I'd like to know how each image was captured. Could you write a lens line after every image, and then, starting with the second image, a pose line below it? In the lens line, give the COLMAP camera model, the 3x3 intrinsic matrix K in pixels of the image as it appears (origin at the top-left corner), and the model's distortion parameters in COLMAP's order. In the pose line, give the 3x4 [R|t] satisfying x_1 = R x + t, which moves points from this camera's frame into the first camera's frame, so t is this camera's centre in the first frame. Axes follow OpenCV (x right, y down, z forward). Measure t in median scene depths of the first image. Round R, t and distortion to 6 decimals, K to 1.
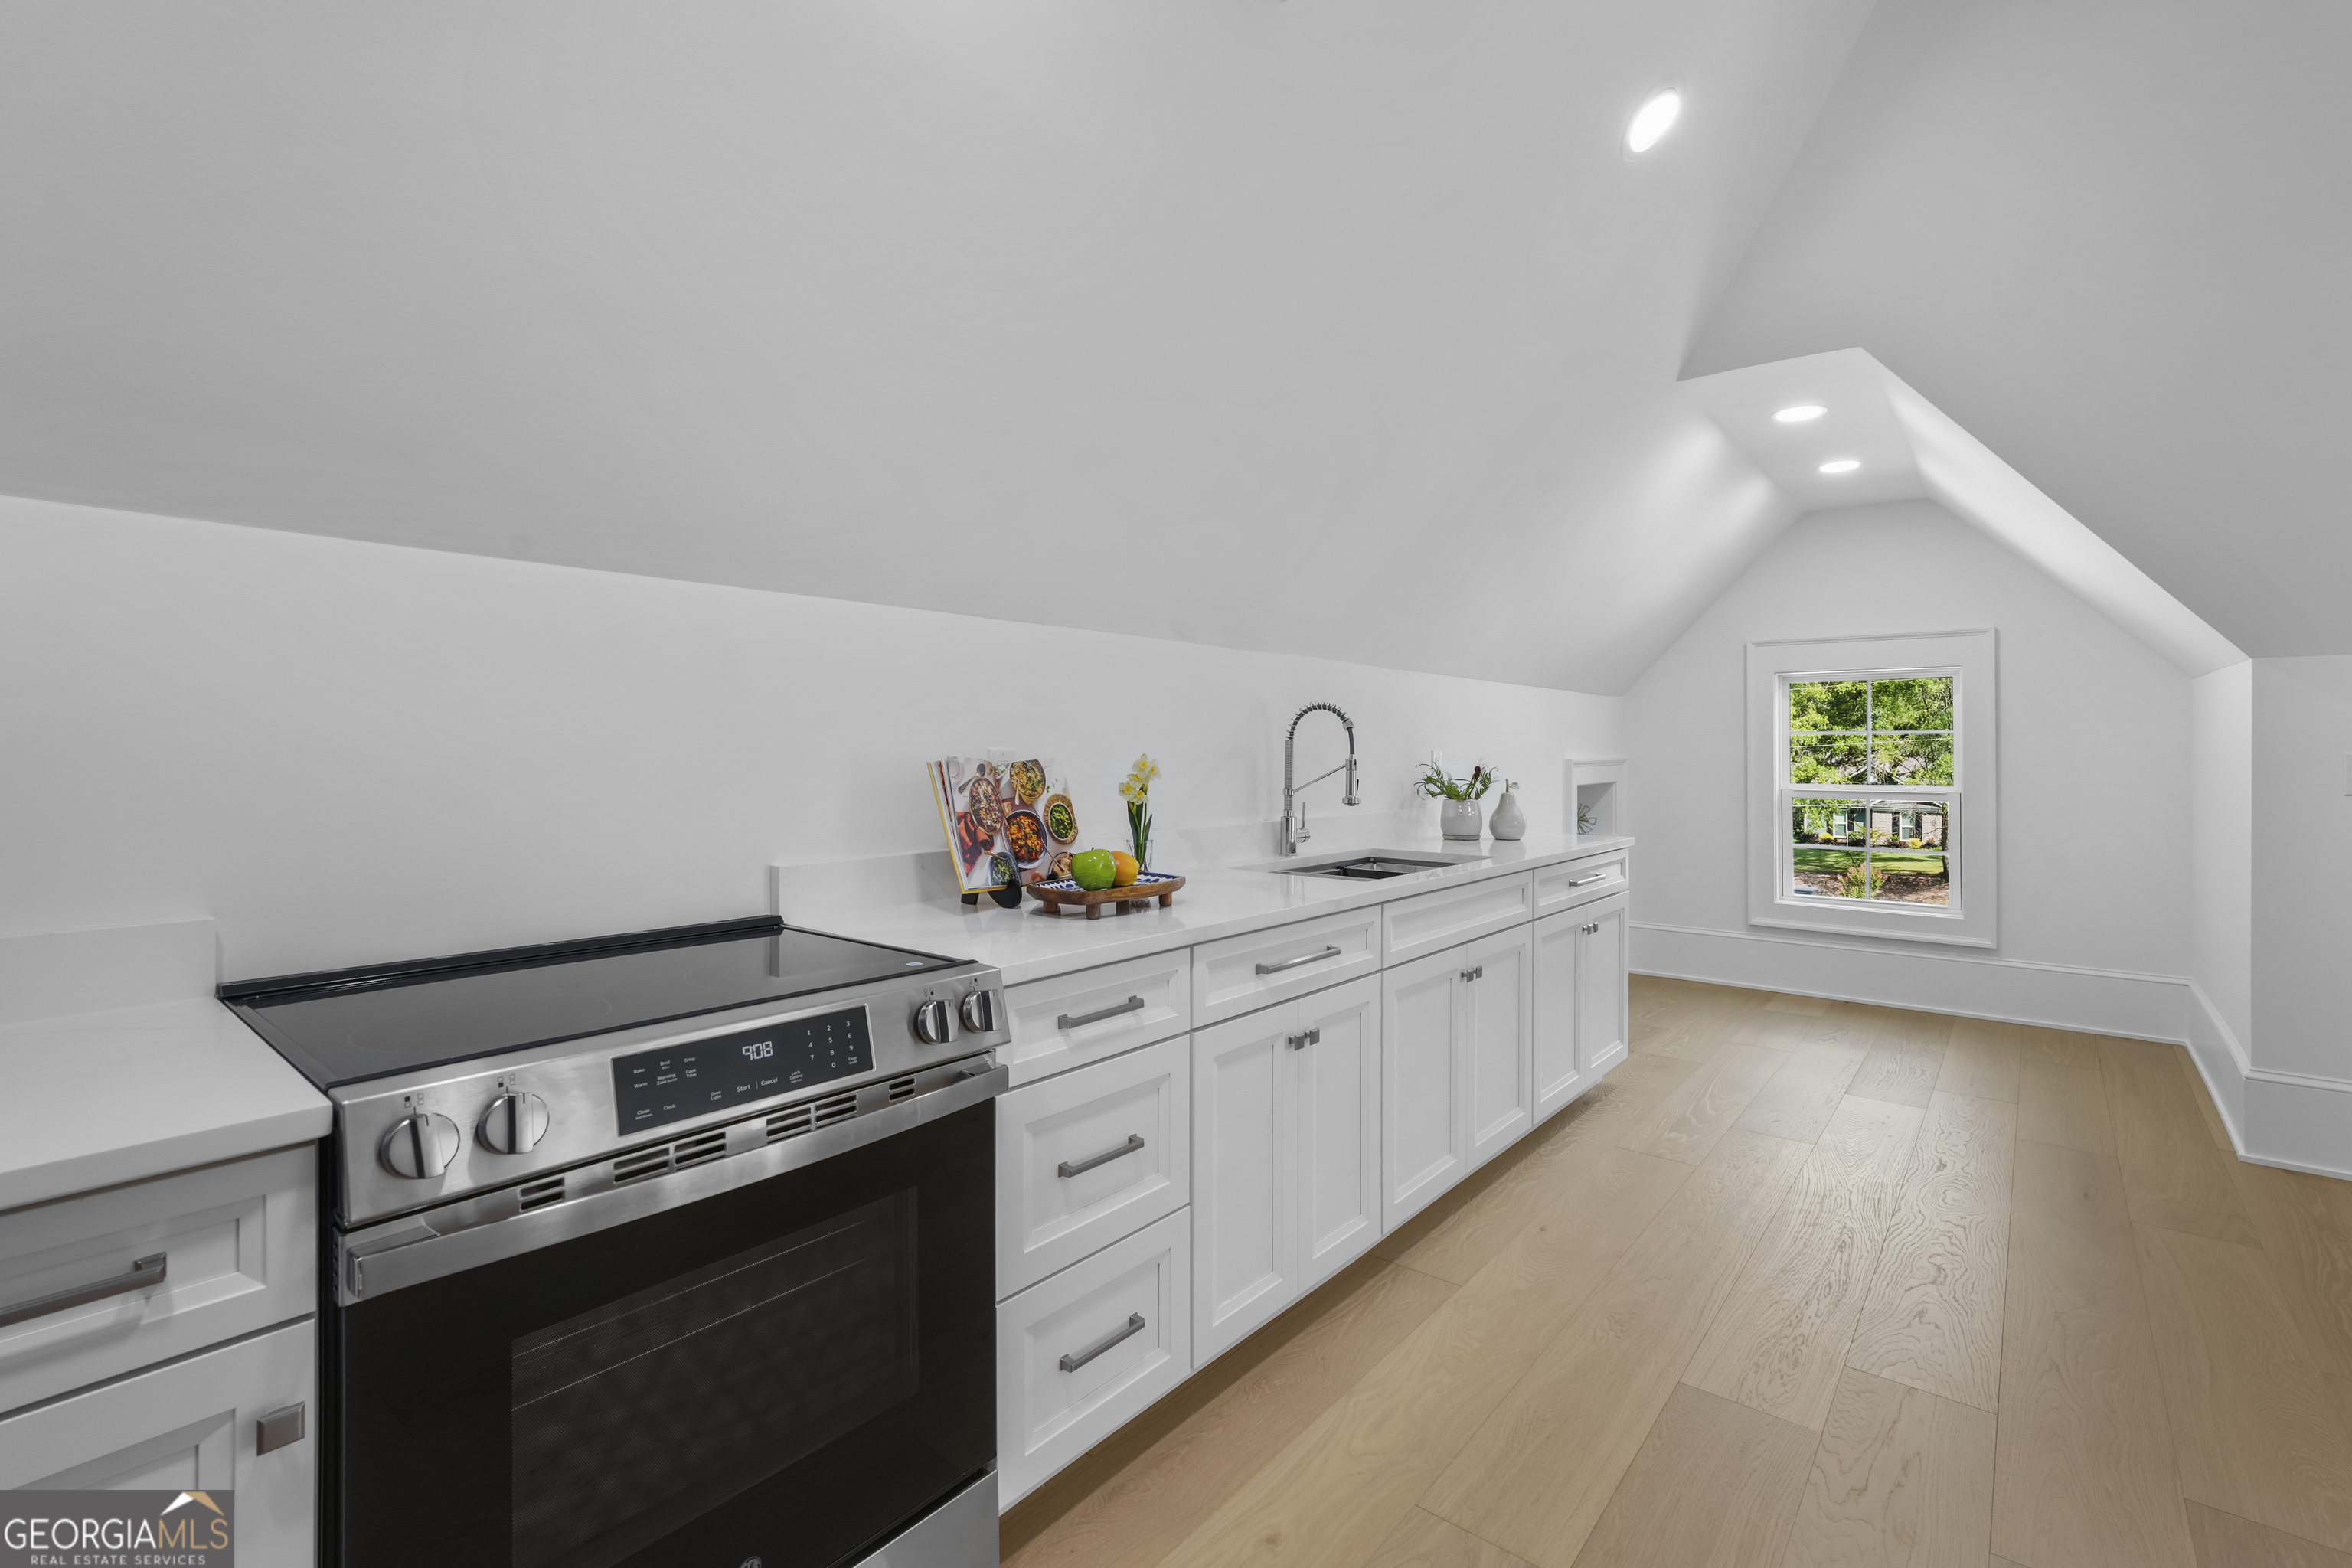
lens RADIAL K [[1025.3, 0, 1182.2], [0, 1025.3, 743.5], [0, 0, 1]] dist [-0.000604, 0.000052]
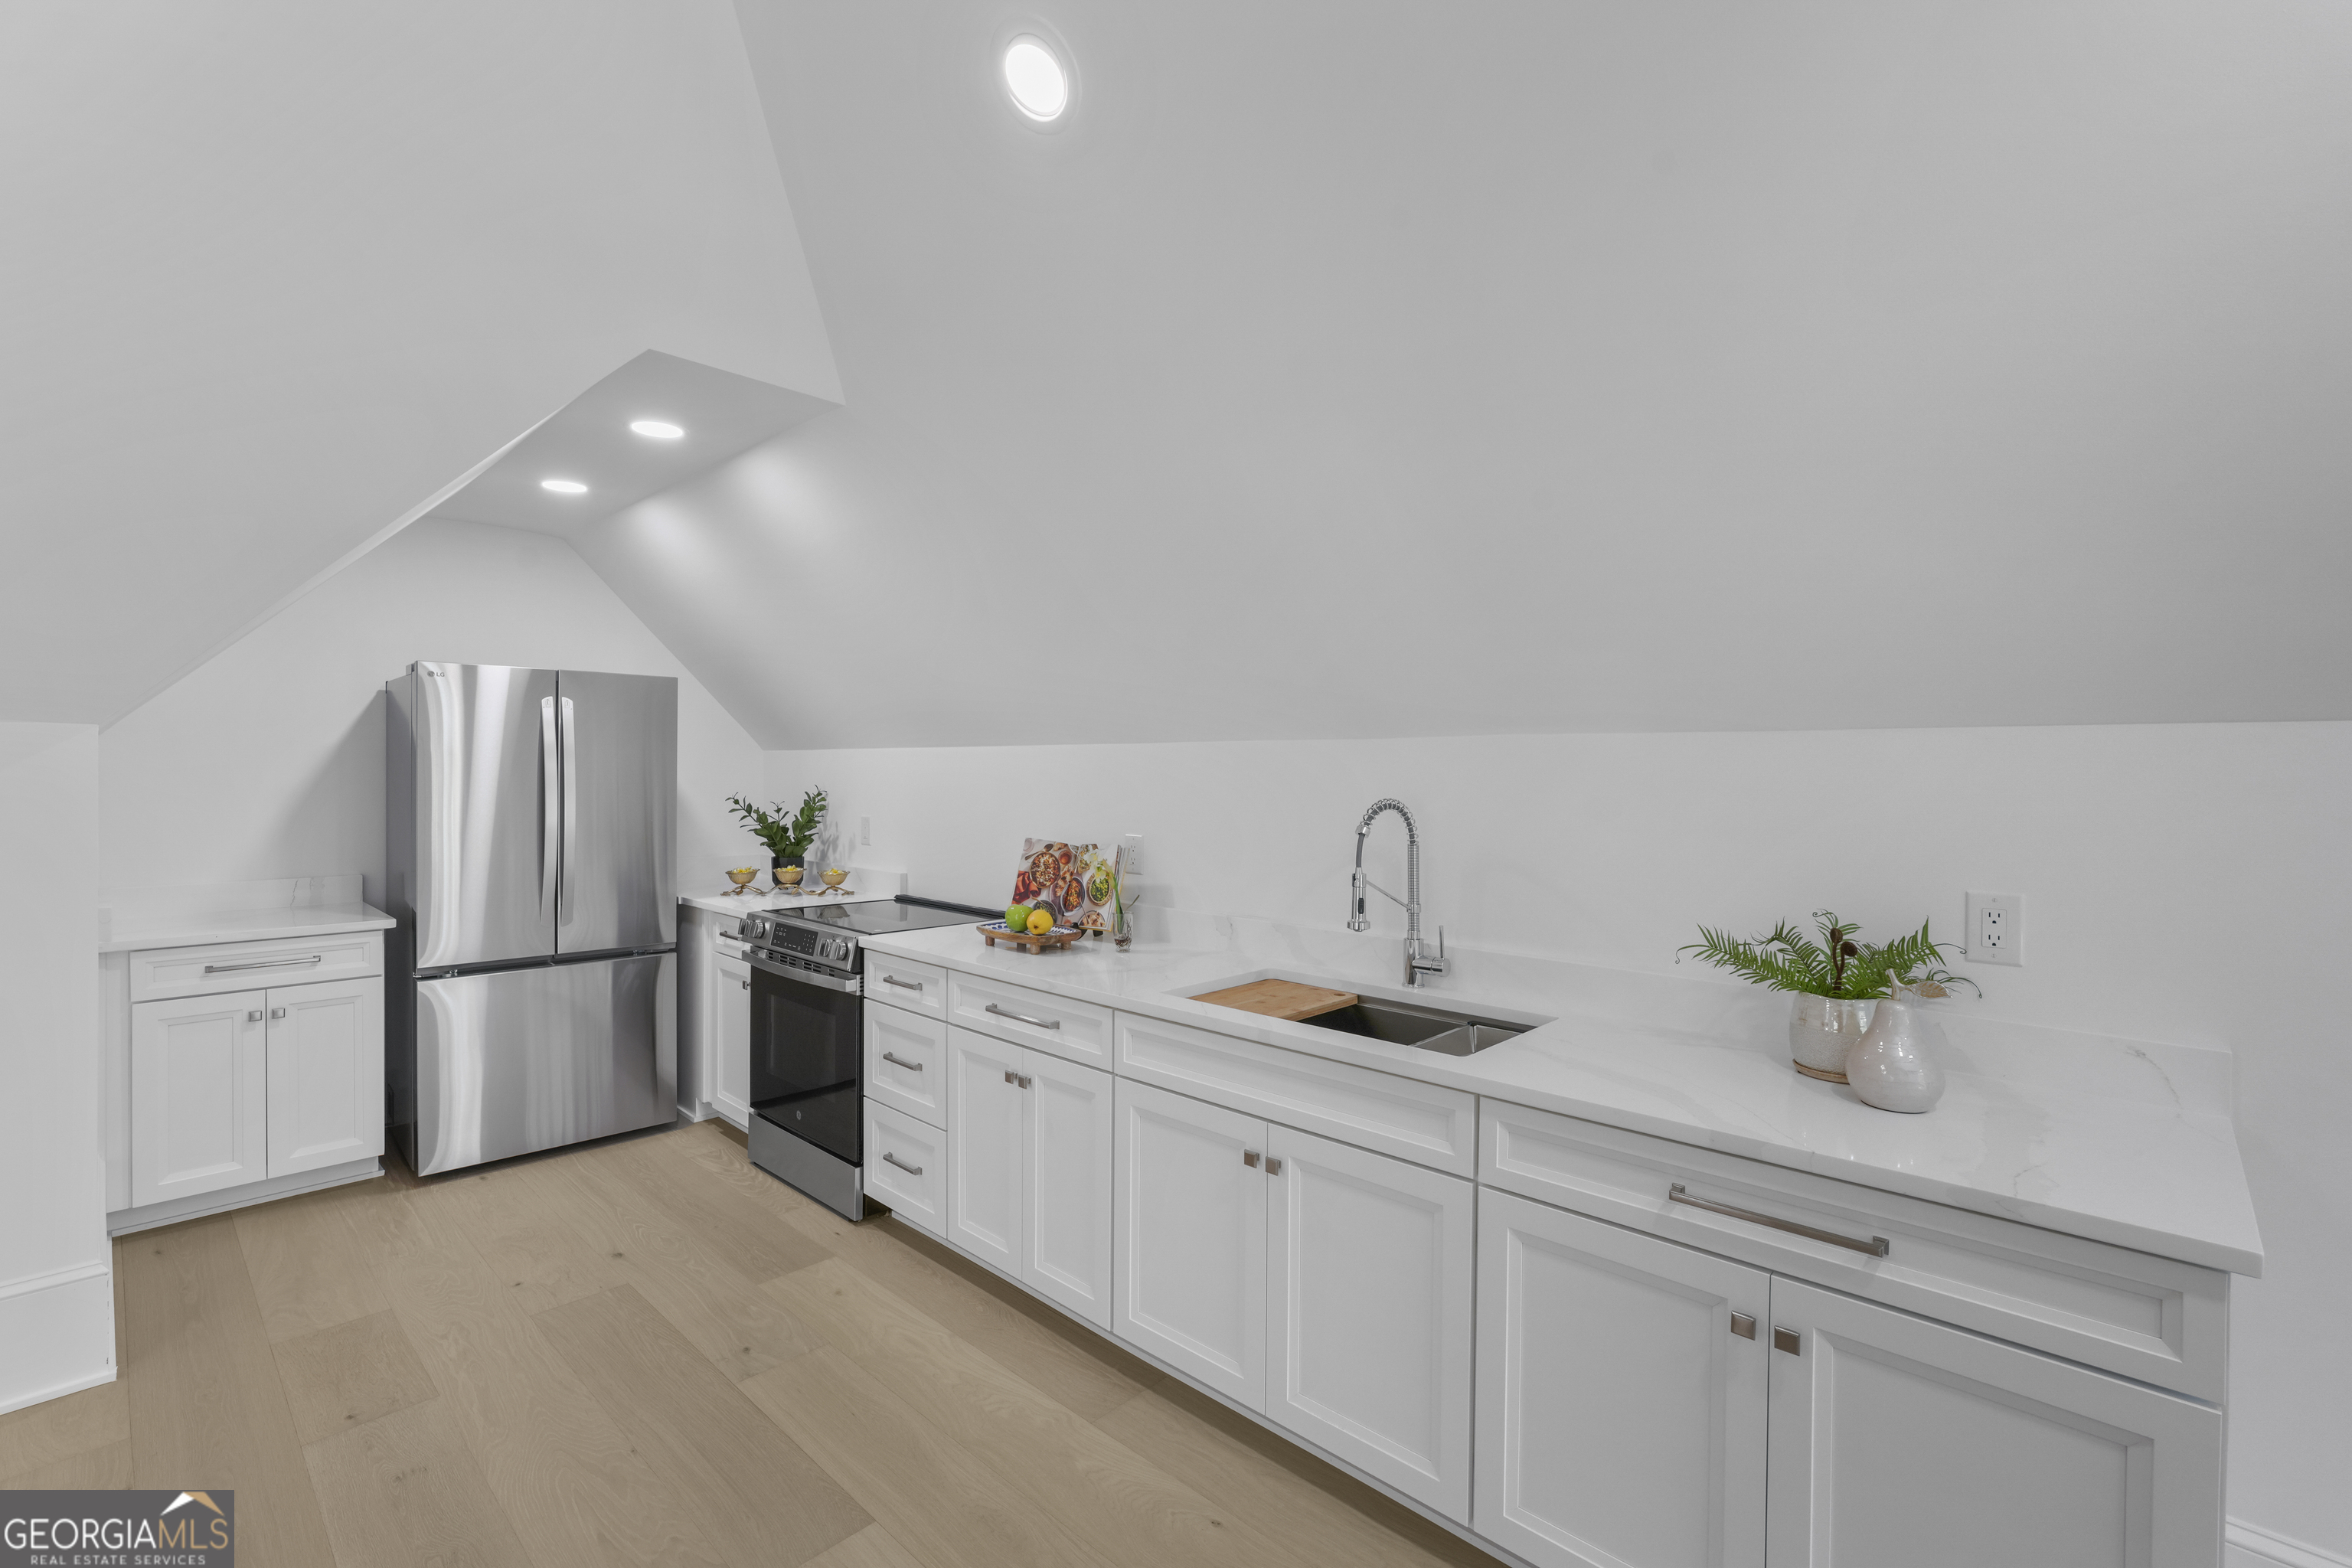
lens RADIAL K [[1025.3, 0, 1155.7], [0, 1025.3, 788.2], [0, 0, 1]] dist [-0.000604, 0.000052]
pose [[-0.068952, 0.010665, -0.997563, 1.412668], [-0.002141, 0.999939, 0.010839, -0.085578], [0.997618, 0.002883, -0.068925, 1.305944]]
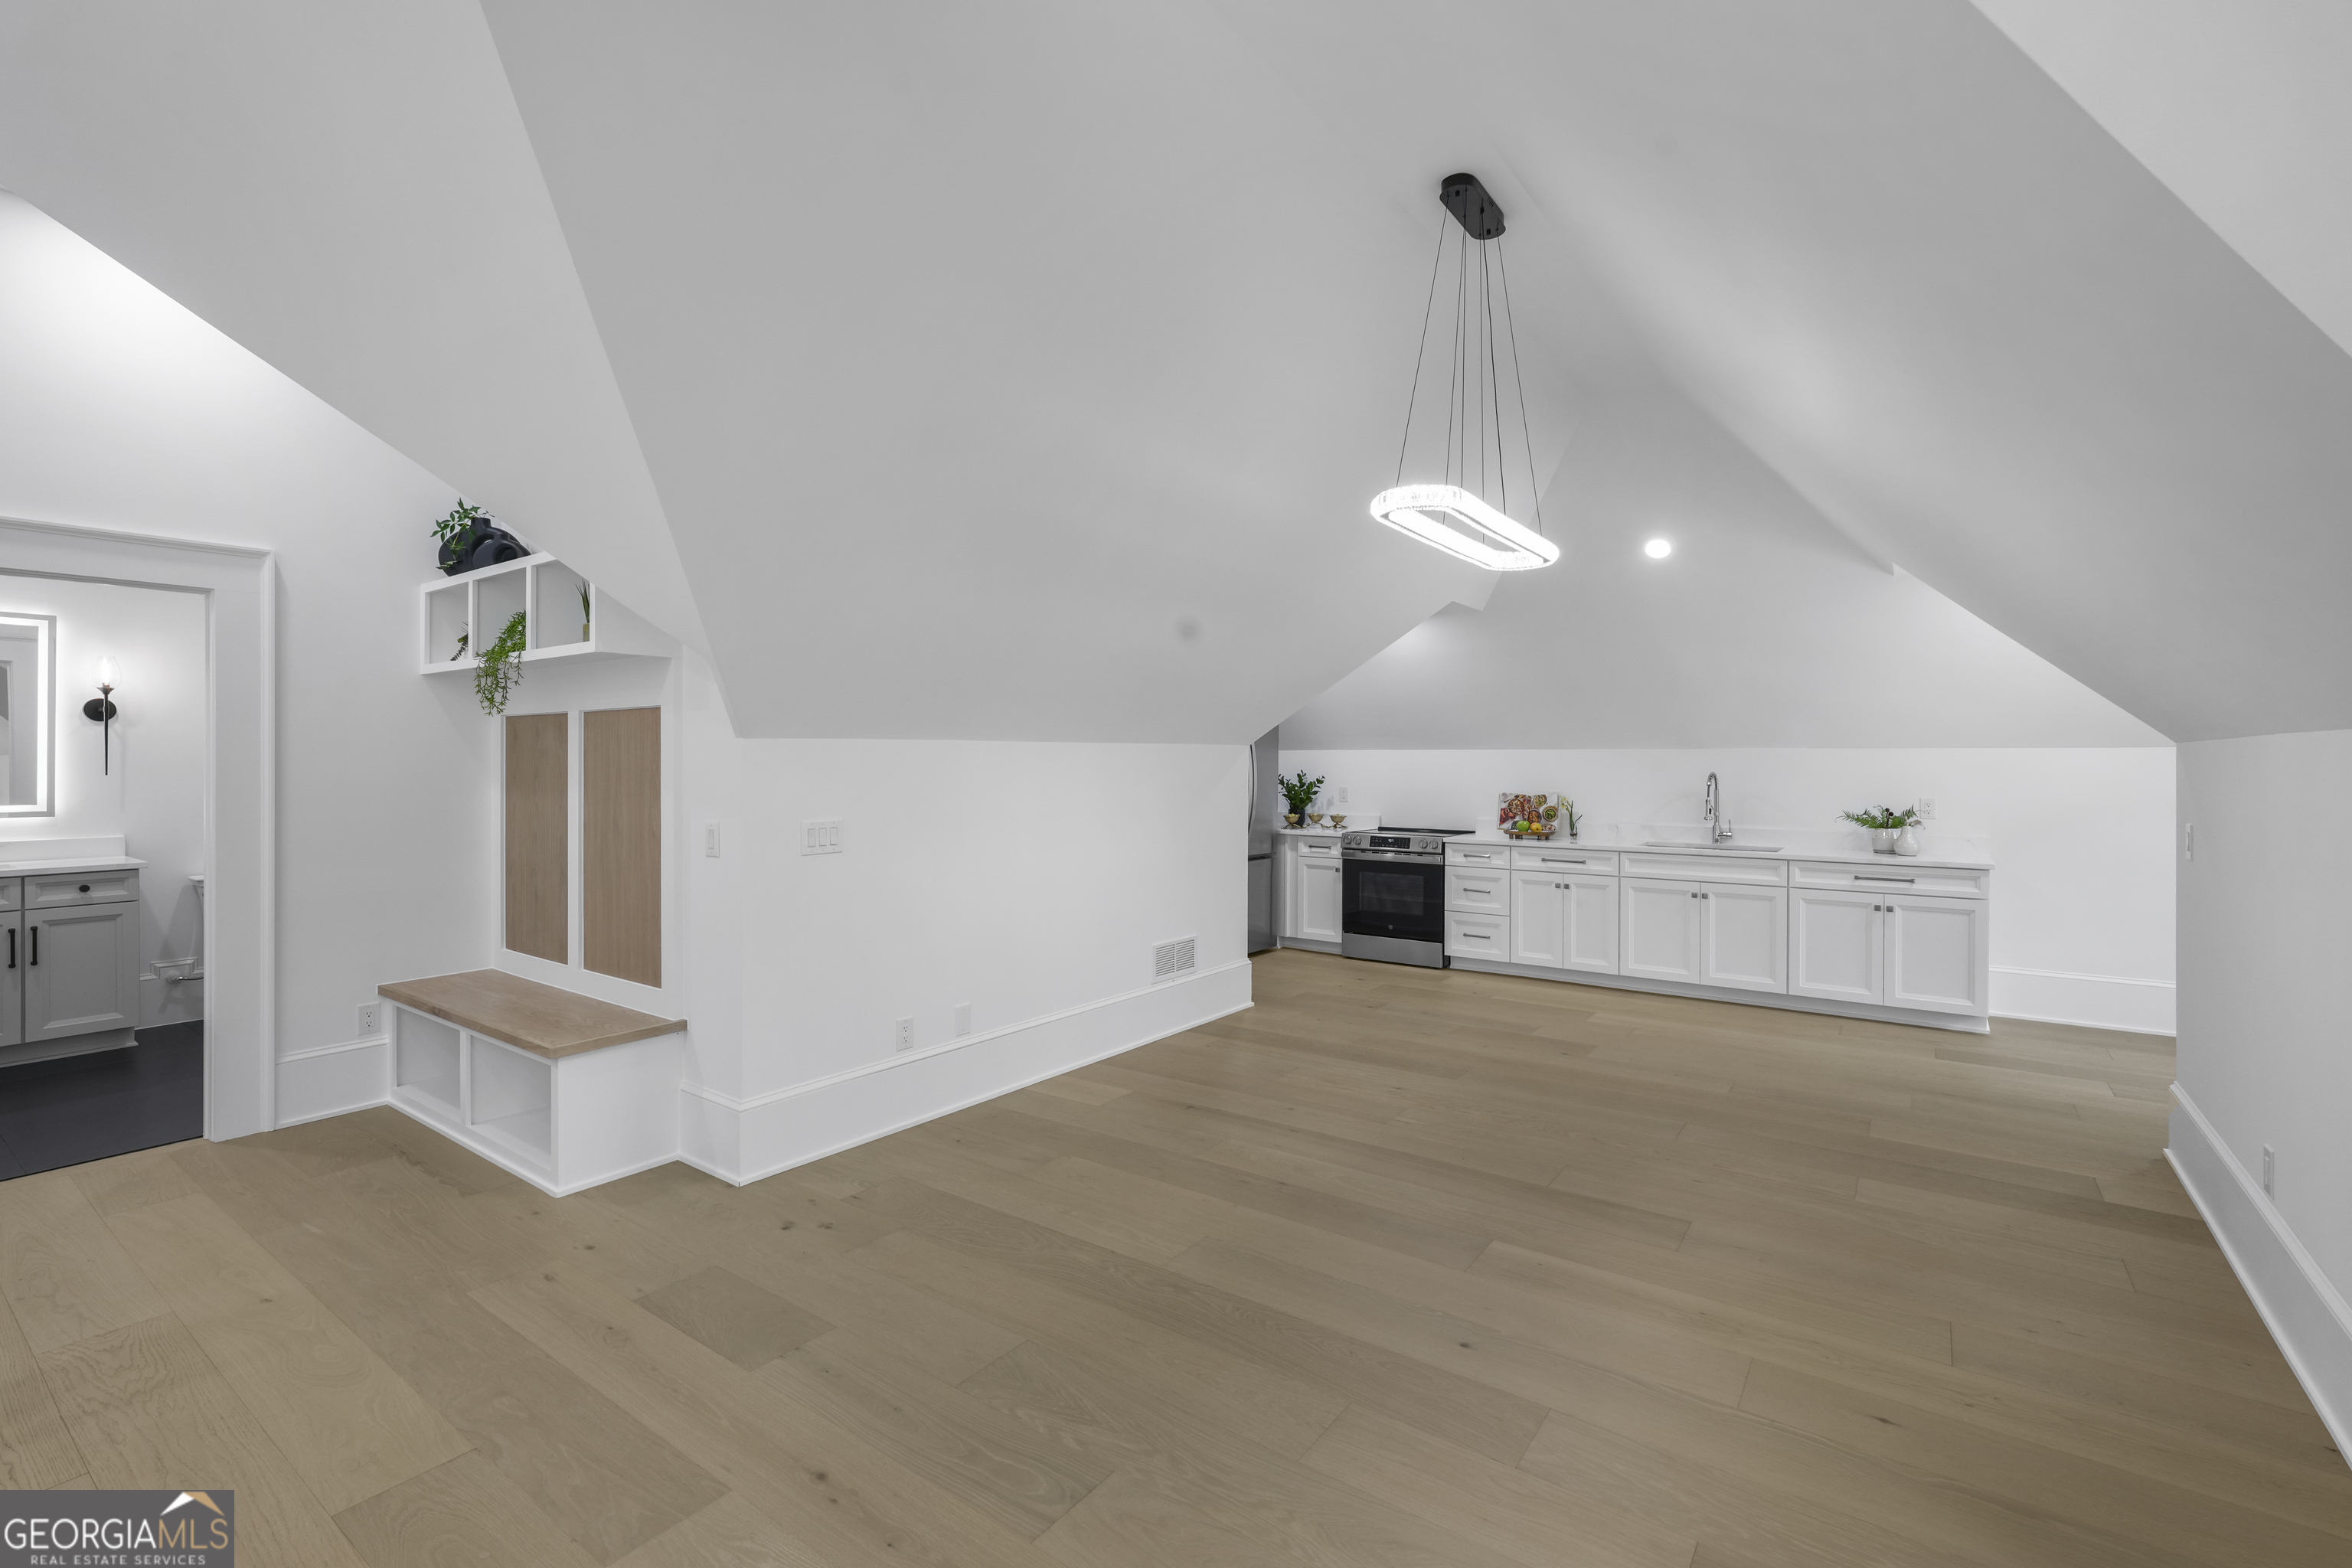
lens RADIAL K [[1025.3, 0, 1194.0], [0, 1025.3, 774.0], [0, 0, 1]] dist [-0.000604, 0.000052]
pose [[0.074613, 0.009542, -0.997167, 3.265262], [0.002529, 0.999949, 0.009758, -0.089508], [0.997209, -0.003250, 0.074585, -0.359071]]
